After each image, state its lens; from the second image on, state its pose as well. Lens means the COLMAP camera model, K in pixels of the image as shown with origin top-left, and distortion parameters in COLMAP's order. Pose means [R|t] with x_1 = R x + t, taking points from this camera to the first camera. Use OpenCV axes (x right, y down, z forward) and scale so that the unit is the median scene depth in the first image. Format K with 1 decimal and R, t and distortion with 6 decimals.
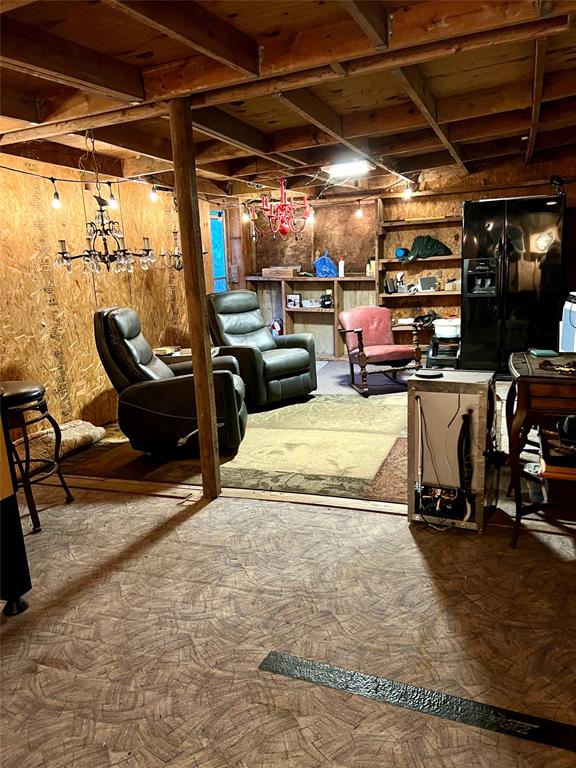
lens RADIAL K [[577.4, 0, 286.0], [0, 577.4, 384.9], [0, 0, 1]] dist [0.061165, -0.041774]
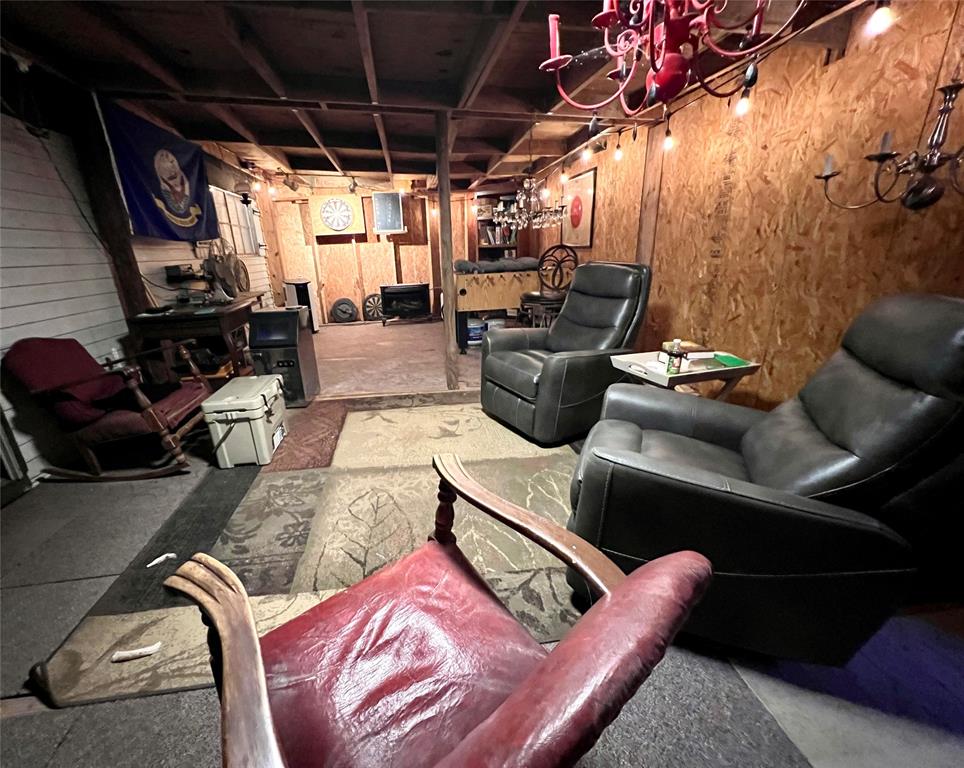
lens RADIAL K [[421.9, 0, 482.7], [0, 421.9, 383.2], [0, 0, 1]] dist [-0.000737, -0.000007]
pose [[-0.855388, 0.242078, -0.457942, 0.291419], [-0.027360, 0.861727, 0.506633, -0.358926], [0.517265, 0.445897, -0.730488, 1.719844]]
